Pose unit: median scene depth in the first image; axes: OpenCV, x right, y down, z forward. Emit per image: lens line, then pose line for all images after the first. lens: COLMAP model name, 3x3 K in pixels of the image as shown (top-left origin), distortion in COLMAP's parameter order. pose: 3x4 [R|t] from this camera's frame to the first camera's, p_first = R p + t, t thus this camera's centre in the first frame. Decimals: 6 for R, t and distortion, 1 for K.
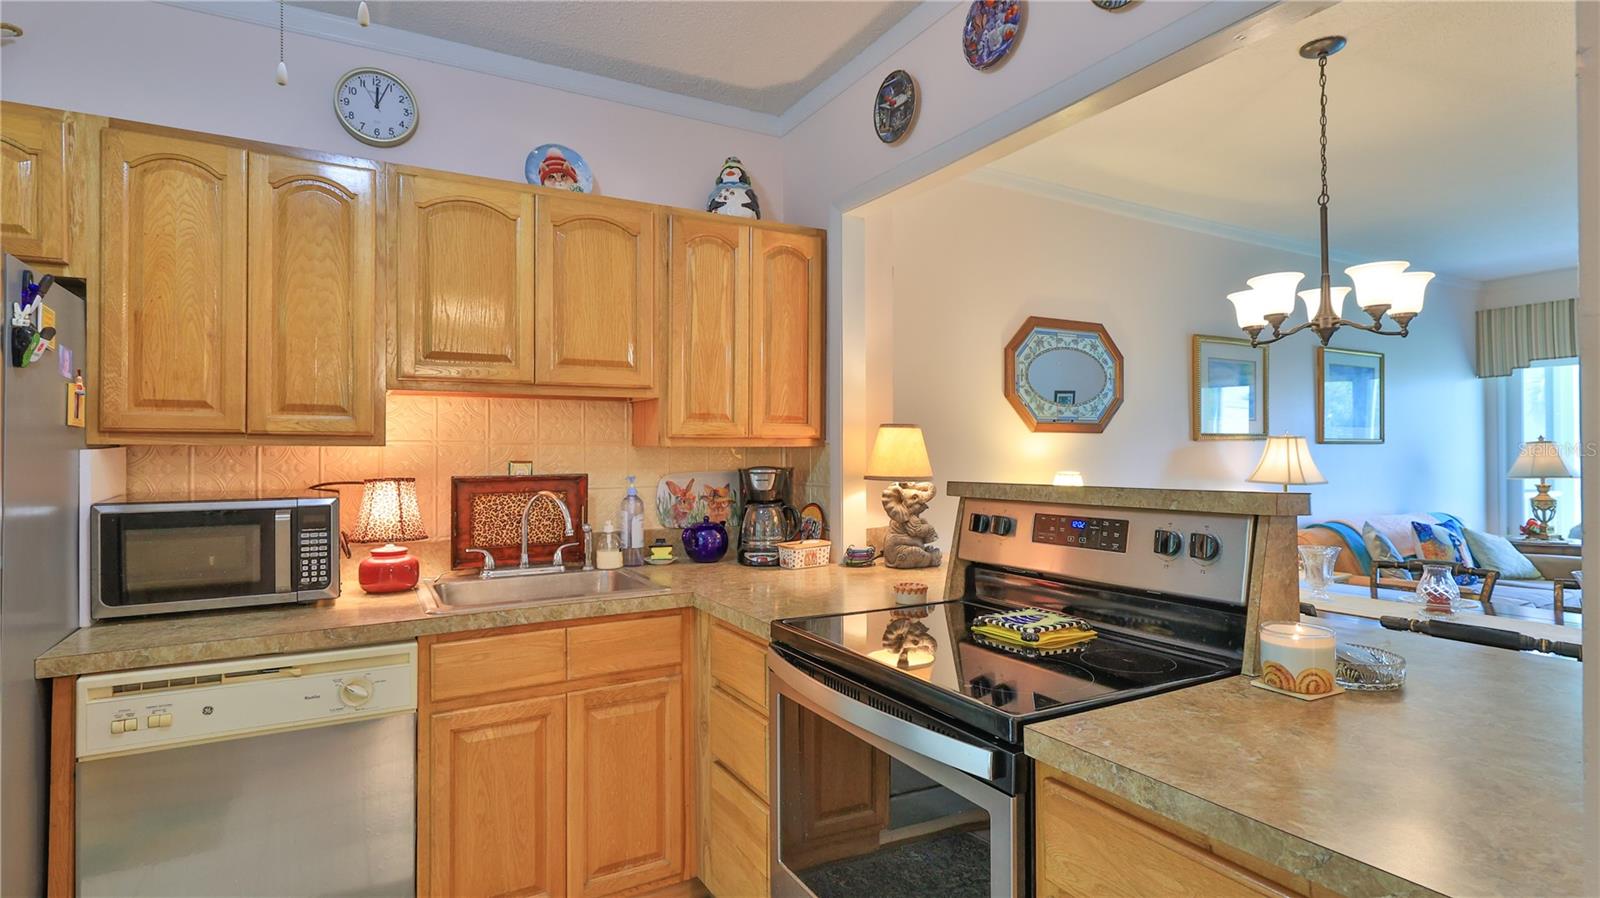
lens RADIAL K [[785.0, 0, 791.7], [0, 785.0, 445.0], [0, 0, 1]] dist [0.004362, -0.000870]
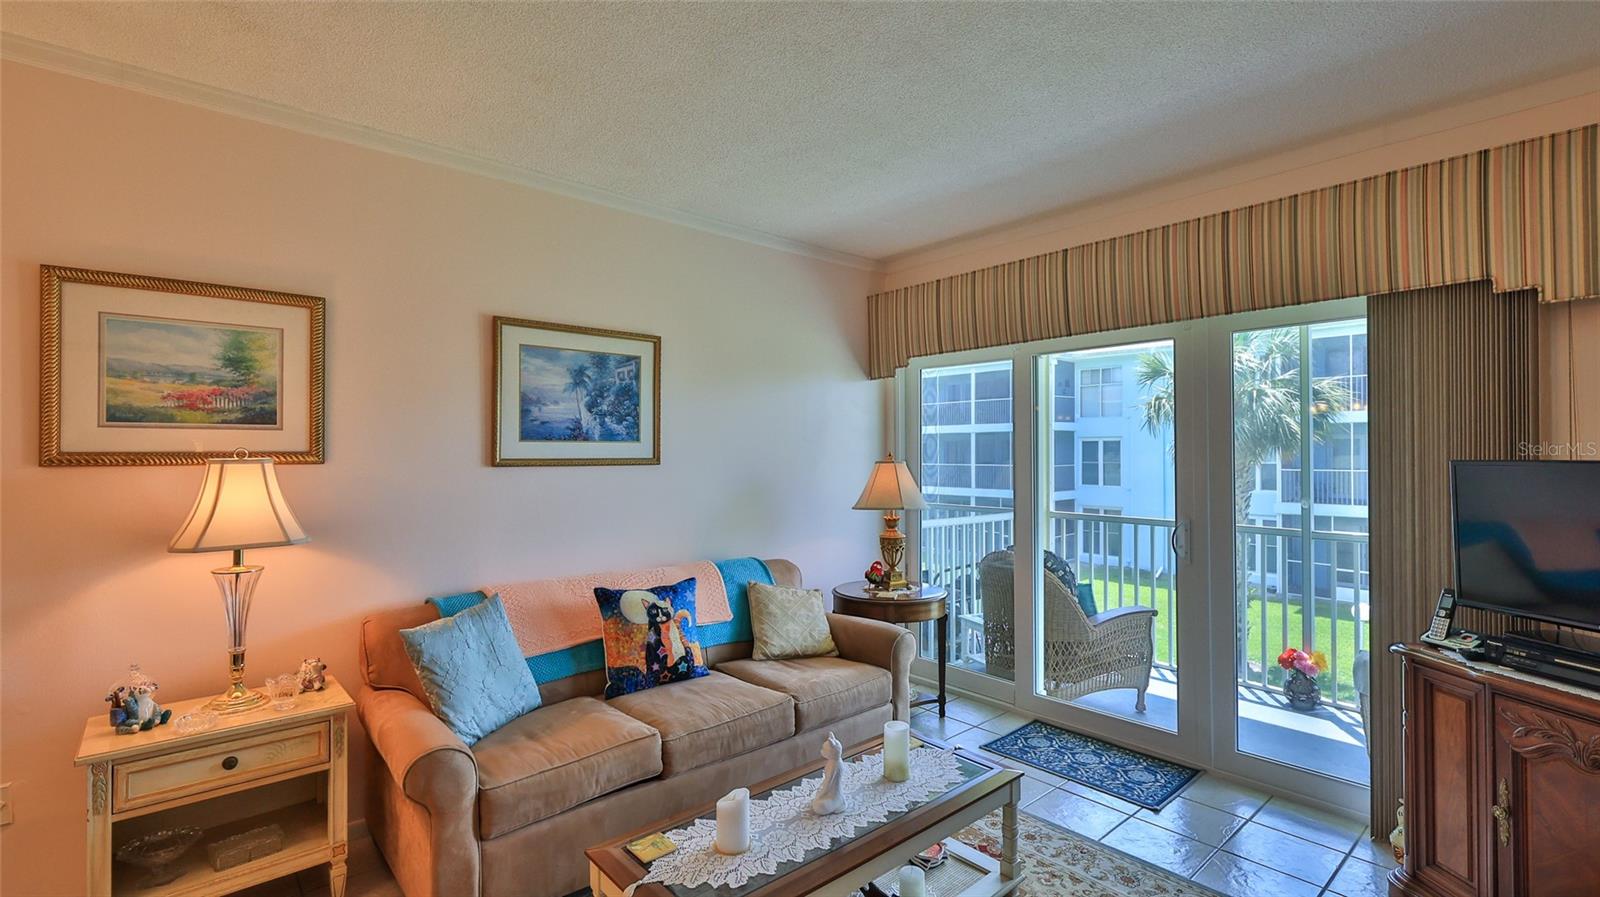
lens RADIAL K [[708.6, 0, 800.4], [0, 708.6, 447.6], [0, 0, 1]] dist [-0.002213, 0.001333]
pose [[0.977975, 0.006004, 0.208637, 1.566183], [-0.006045, 0.999982, -0.000439, -0.036524], [-0.208636, -0.000832, 0.977993, 0.739272]]
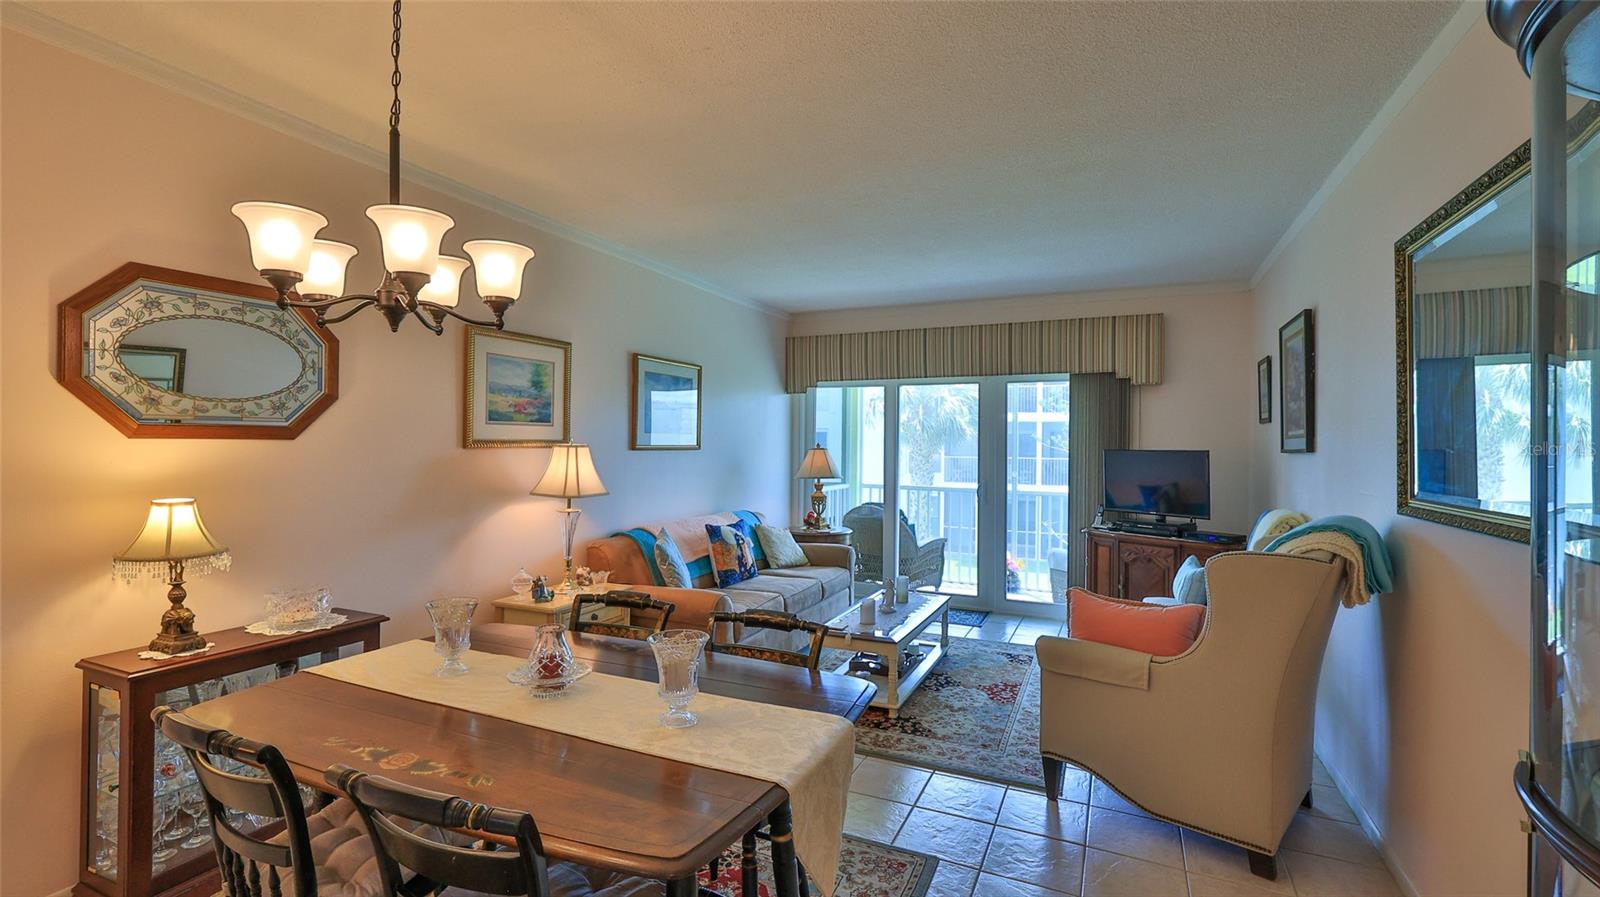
lens RADIAL K [[708.6, 0, 793.9], [0, 708.6, 440.8], [0, 0, 1]] dist [-0.002213, 0.001333]
pose [[0.810424, 0.014639, 0.585660, 0.602407], [-0.019479, 0.999808, 0.001965, -0.038388], [-0.585519, -0.013001, 0.810554, 0.285541]]
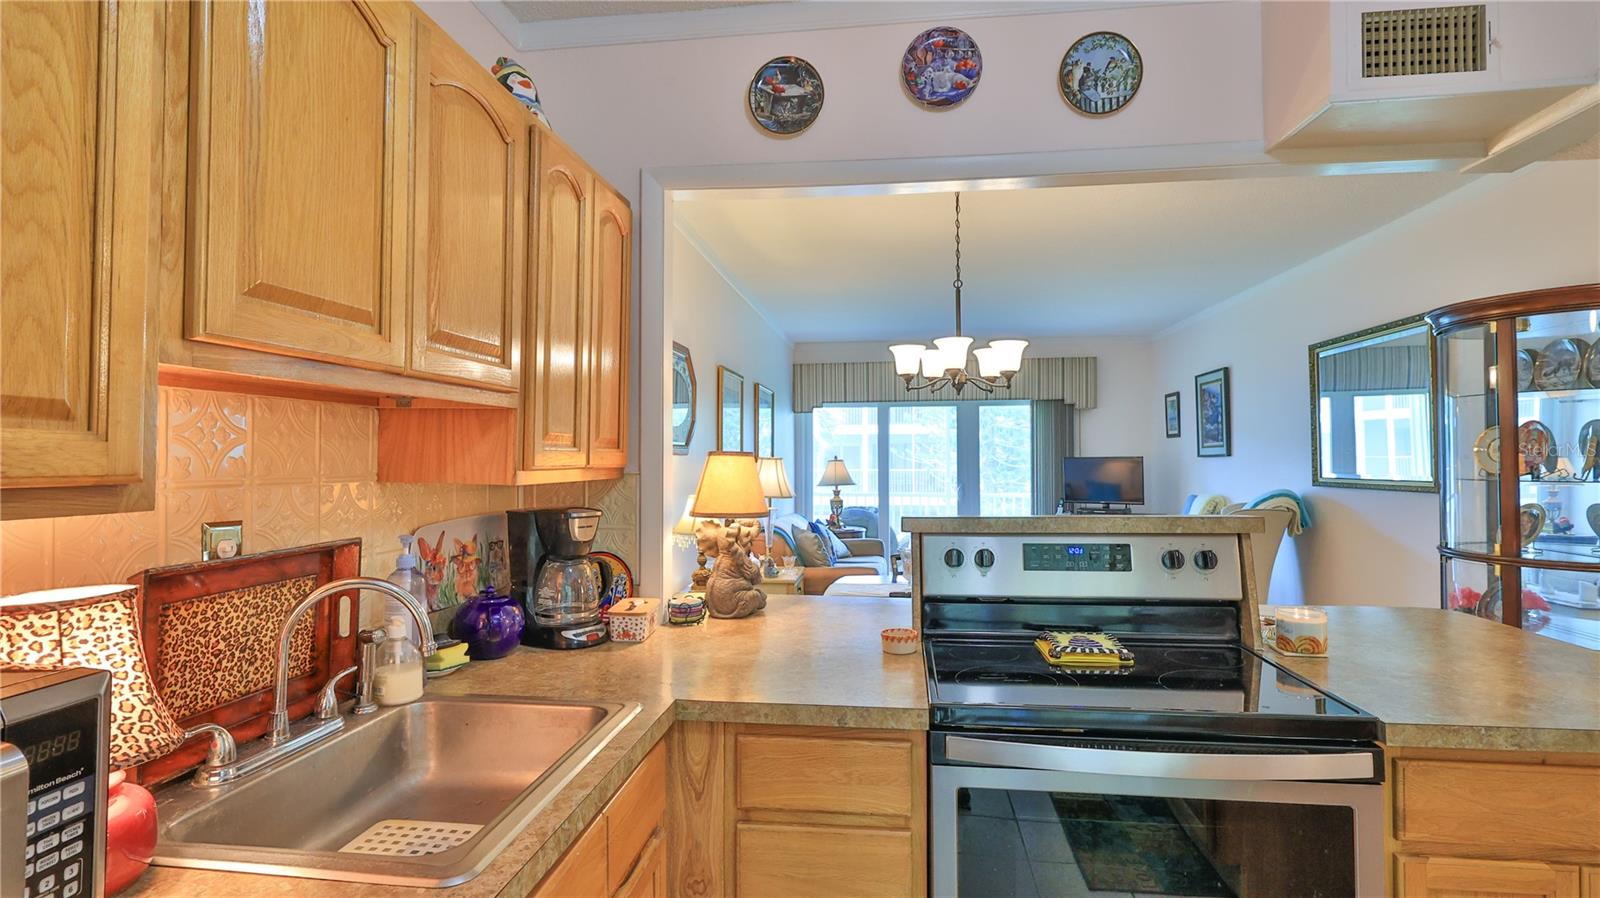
lens RADIAL K [[785.0, 0, 801.2], [0, 785.0, 448.7], [0, 0, 1]] dist [0.004362, -0.000870]
pose [[0.591213, 0.011896, 0.806427, -0.533904], [-0.006199, 0.999929, -0.010206, -0.022187], [-0.806491, 0.001034, 0.591245, 0.435234]]
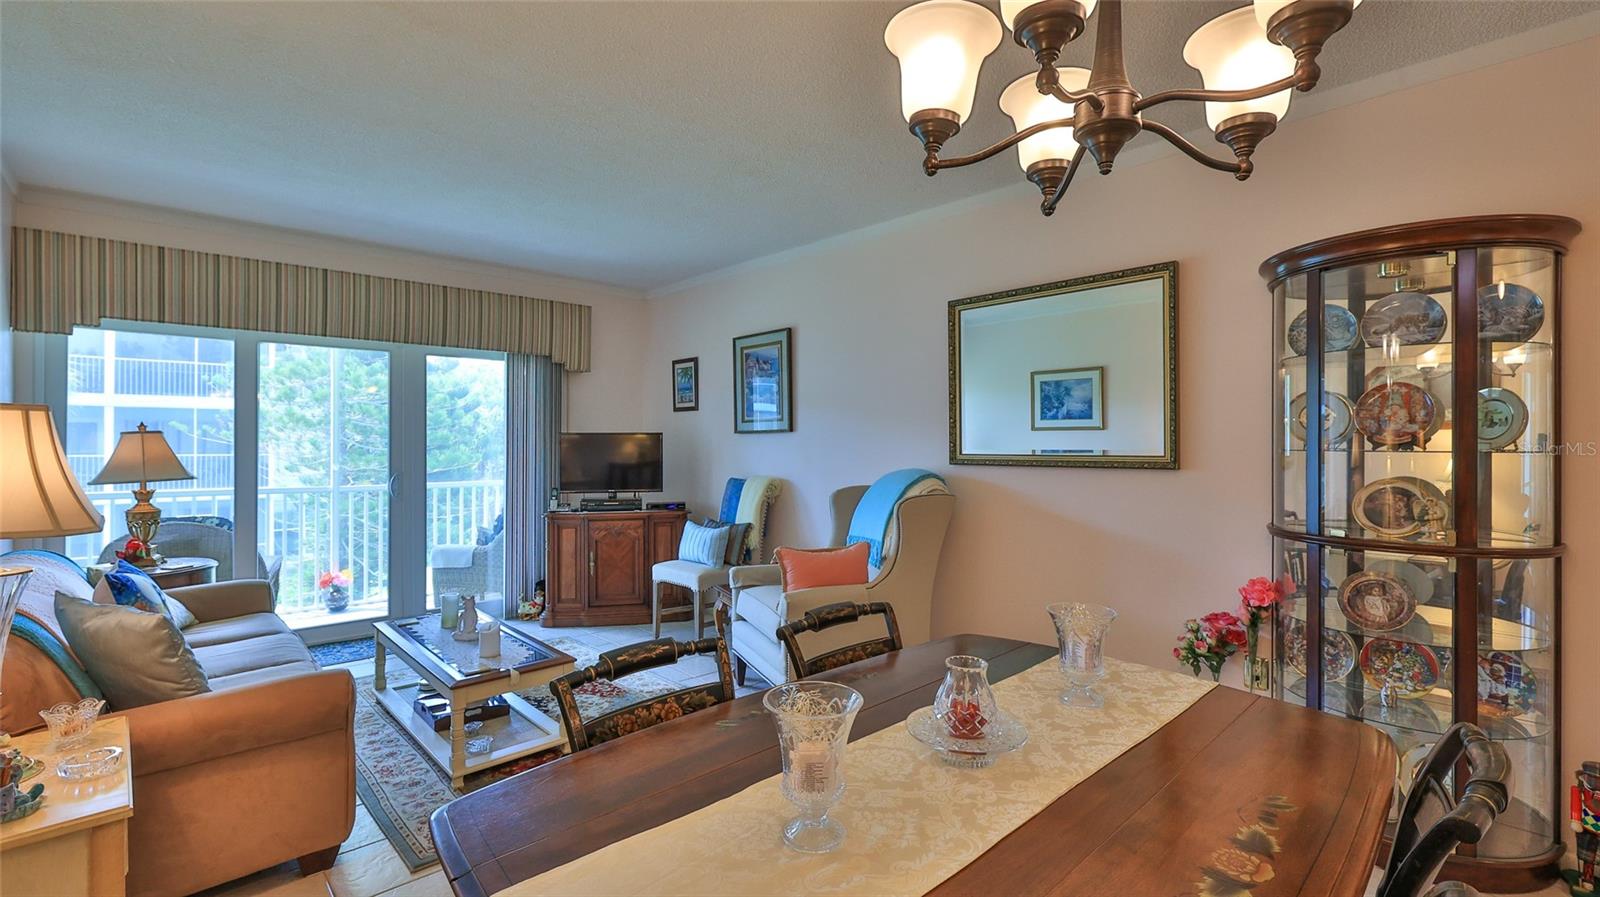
lens RADIAL K [[708.6, 0, 793.6], [0, 708.6, 440.7], [0, 0, 1]] dist [-0.002213, 0.001333]
pose [[-0.235078, 0.007165, 0.971950, 0.378606], [-0.010068, 0.999901, -0.009806, 0.009912], [-0.971924, -0.012091, -0.234983, 1.235146]]
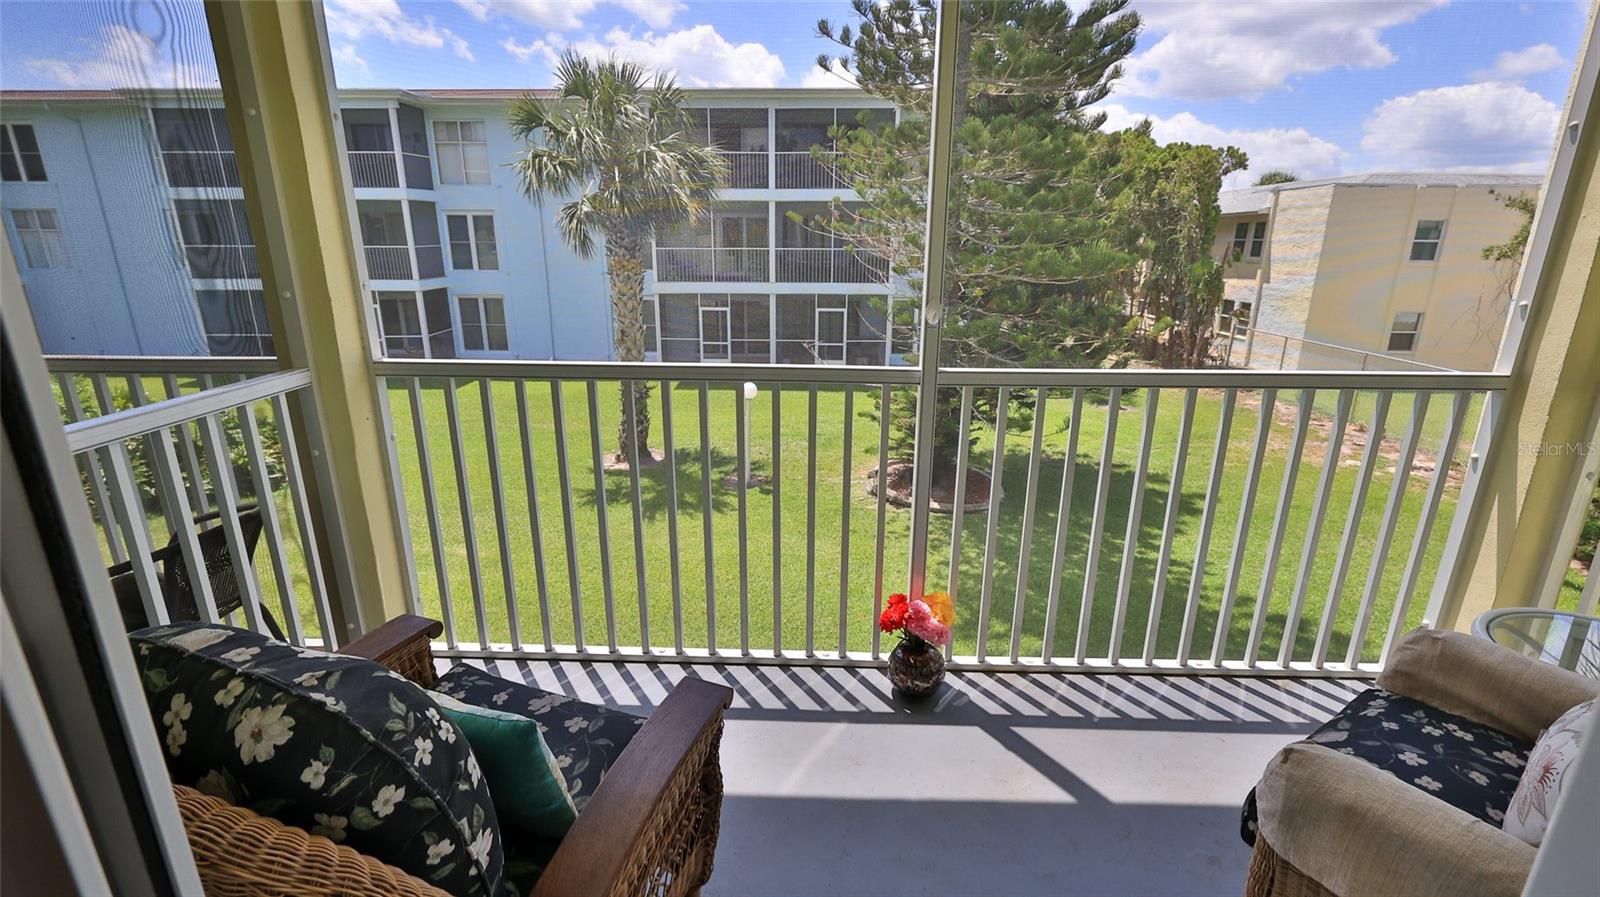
lens RADIAL K [[708.6, 0, 802.8], [0, 708.6, 449.5], [0, 0, 1]] dist [-0.002213, 0.001333]
pose [[0.511699, -0.241626, 0.824489, 2.341621], [-0.016015, 0.956790, 0.290338, 0.003068], [-0.859016, -0.161770, 0.485718, 1.883746]]
